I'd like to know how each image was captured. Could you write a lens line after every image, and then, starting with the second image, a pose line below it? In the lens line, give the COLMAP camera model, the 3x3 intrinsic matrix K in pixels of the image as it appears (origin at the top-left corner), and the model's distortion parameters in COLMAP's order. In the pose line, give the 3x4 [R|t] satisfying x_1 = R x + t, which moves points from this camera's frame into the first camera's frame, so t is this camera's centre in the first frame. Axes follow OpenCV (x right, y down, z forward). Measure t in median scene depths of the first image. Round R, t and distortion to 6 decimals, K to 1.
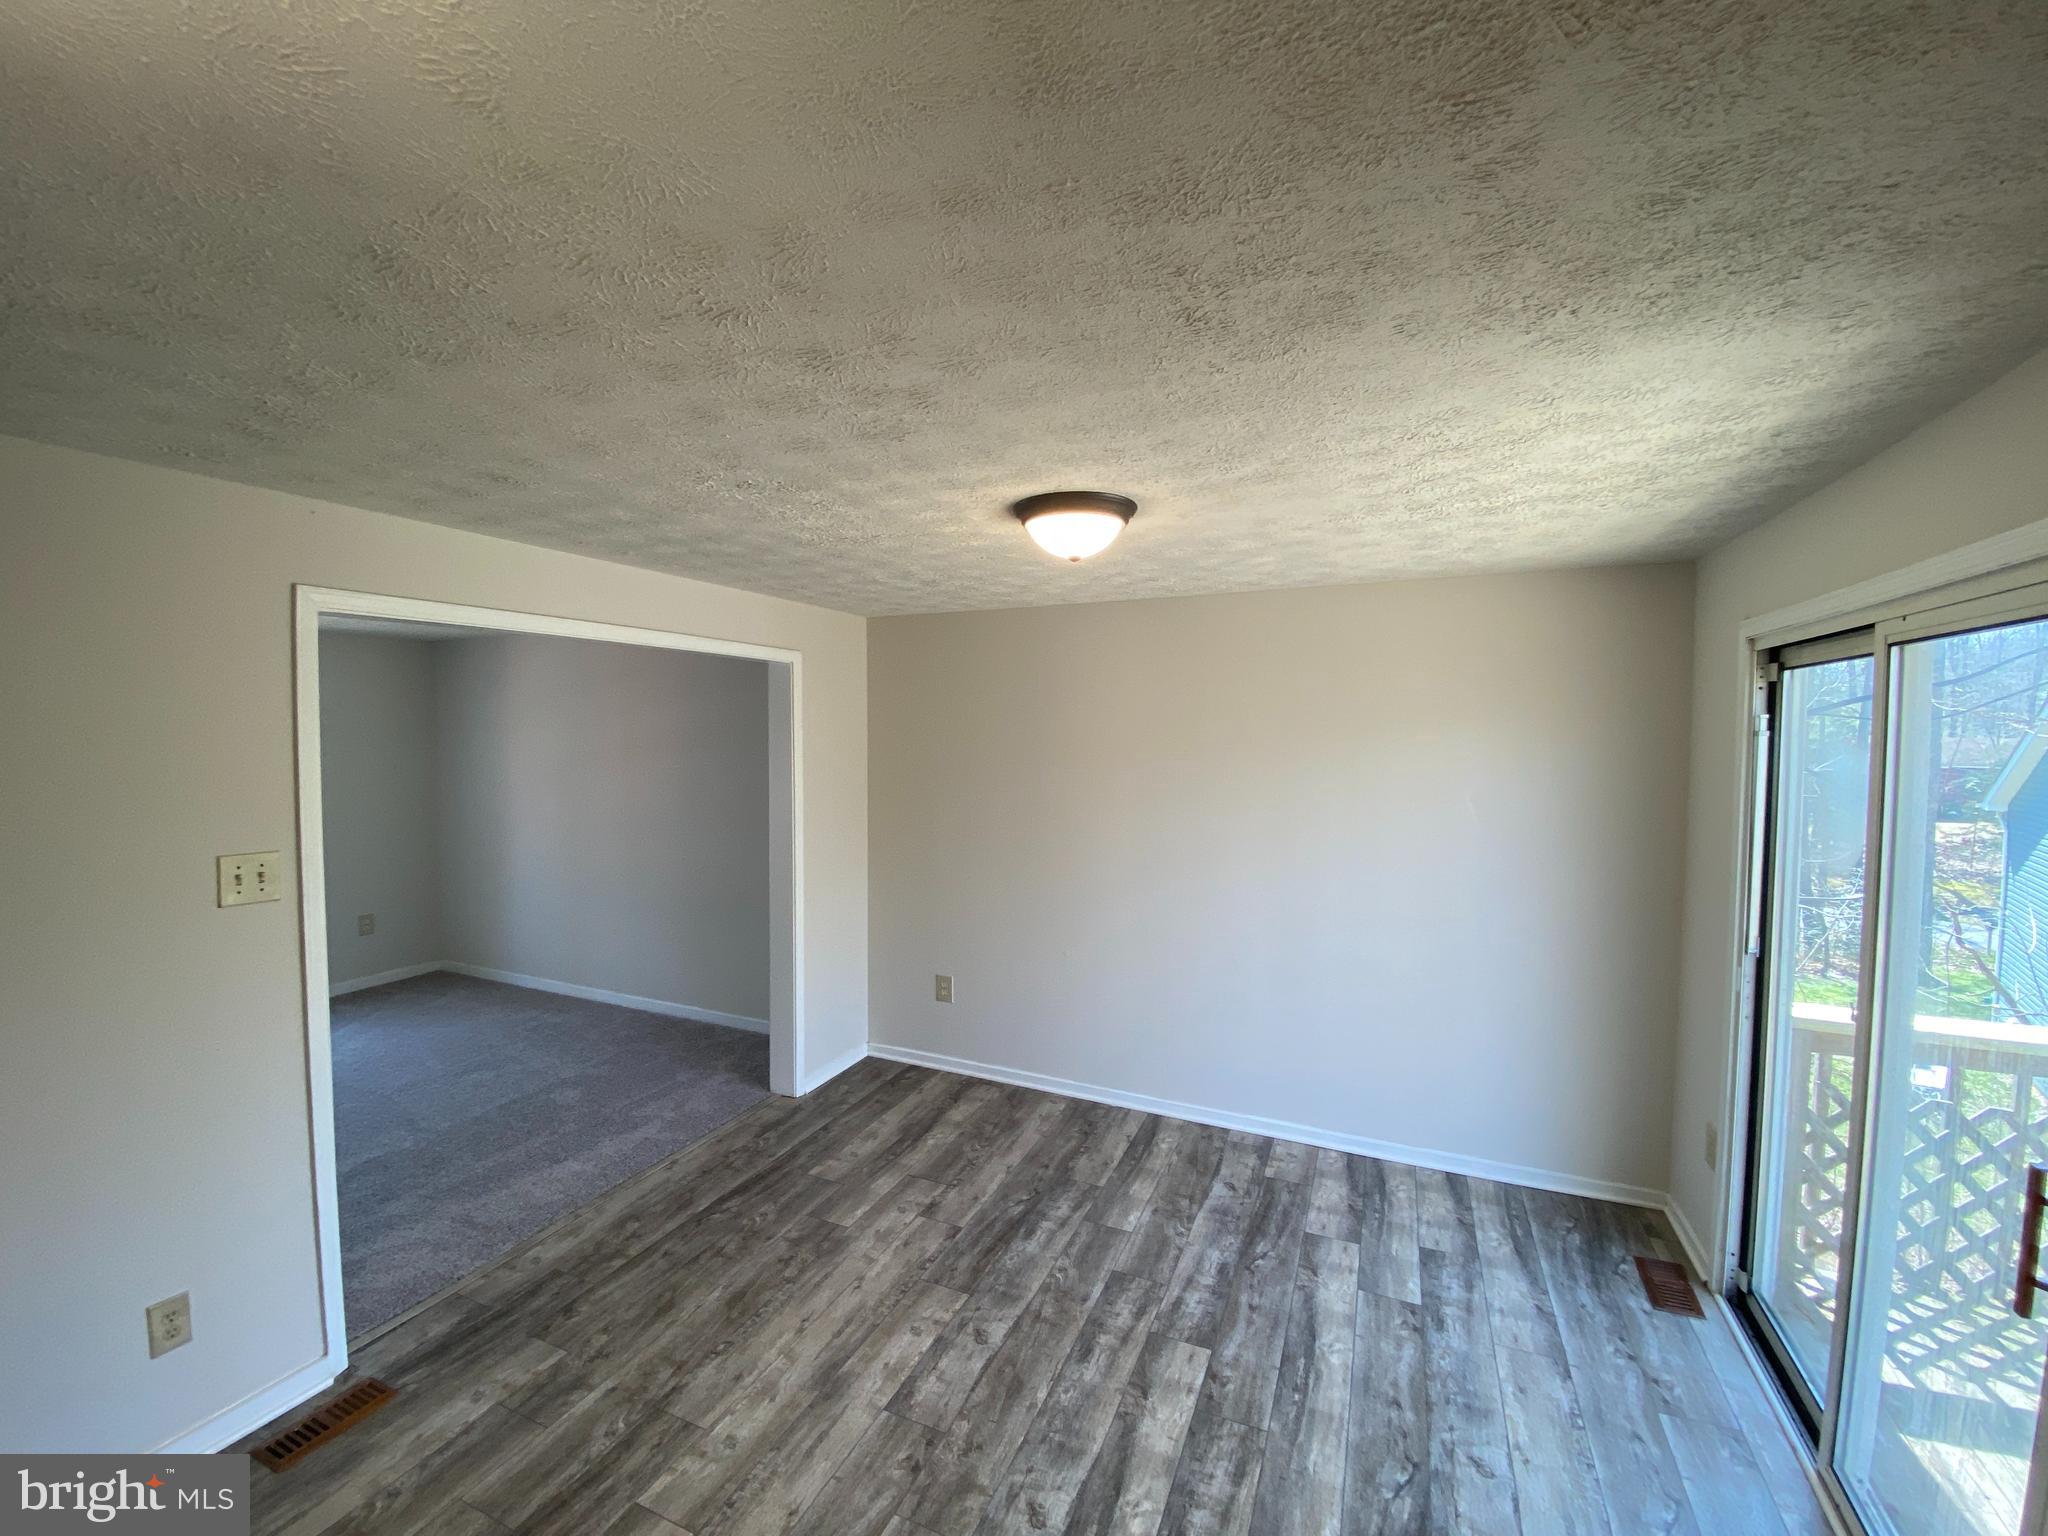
lens RADIAL K [[844.5, 0, 1024.0], [0, 844.5, 768.0], [0, 0, 1]] dist [0.015512, -0.016027]
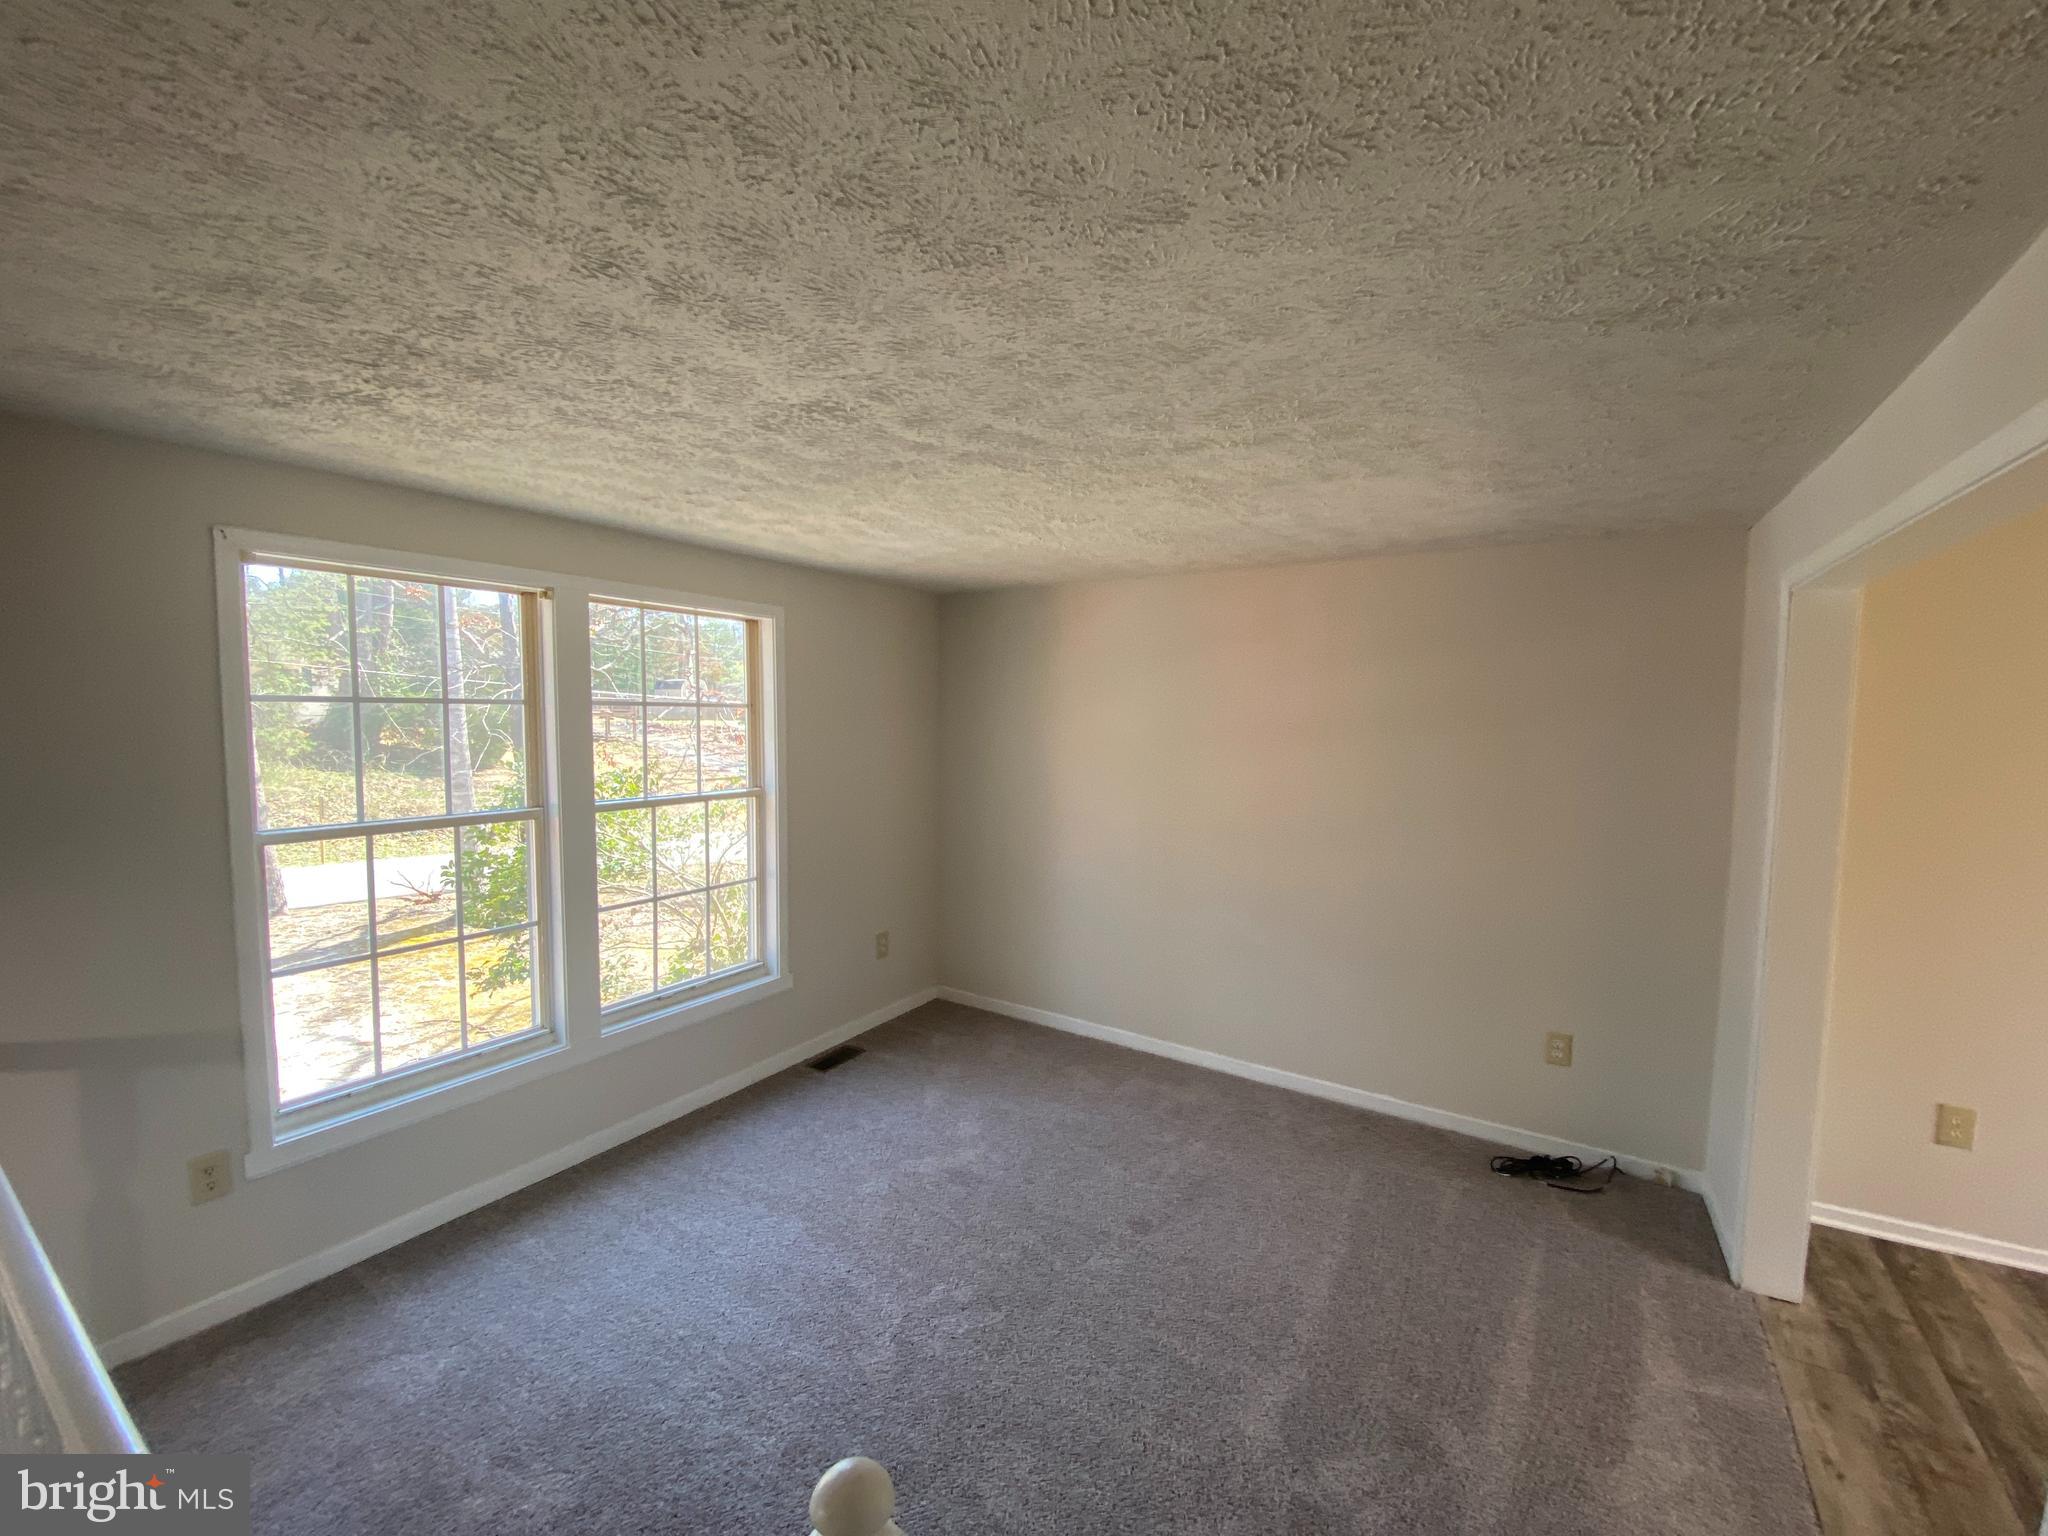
lens RADIAL K [[834.4, 0, 1026.2], [0, 834.4, 767.0], [0, 0, 1]] dist [0.022330, -0.022063]
pose [[0.988846, 0.019689, -0.147633, -1.059030], [-0.016947, 0.999660, 0.019812, -0.009500], [0.147973, -0.017089, 0.988844, 0.458754]]
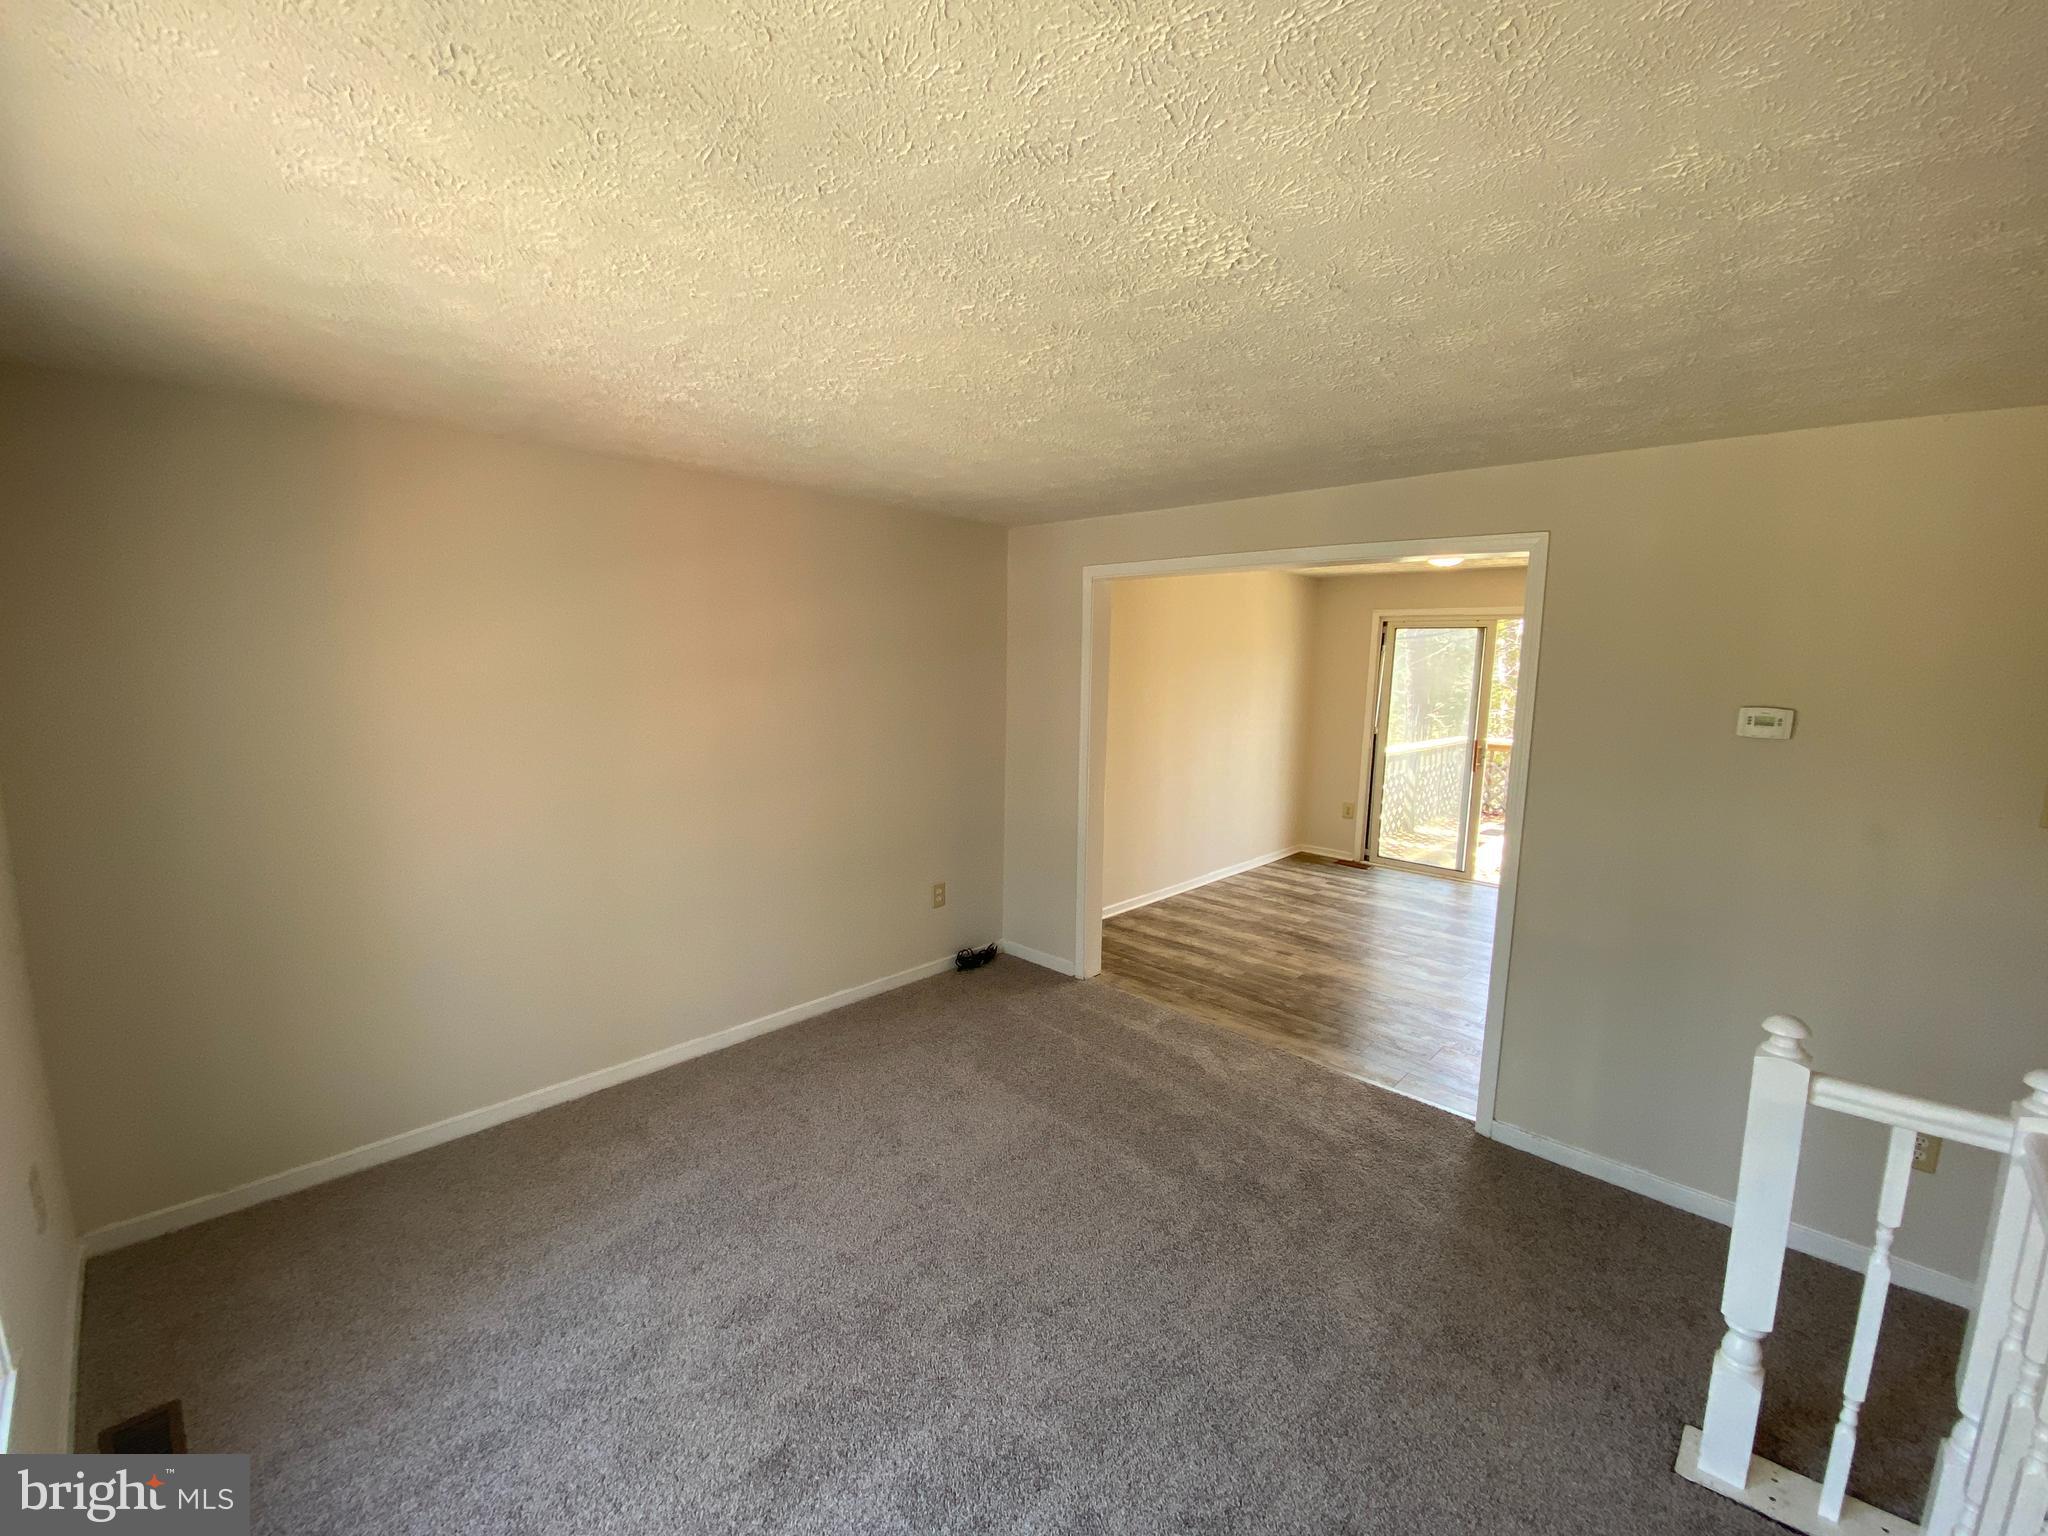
lens RADIAL K [[834.4, 0, 1026.2], [0, 834.4, 767.0], [0, 0, 1]] dist [0.022330, -0.022063]
pose [[0.342099, -0.129450, 0.930705, -1.838318], [0.033393, 0.991515, 0.125634, -0.036030], [-0.939070, -0.011900, 0.343519, 1.009294]]
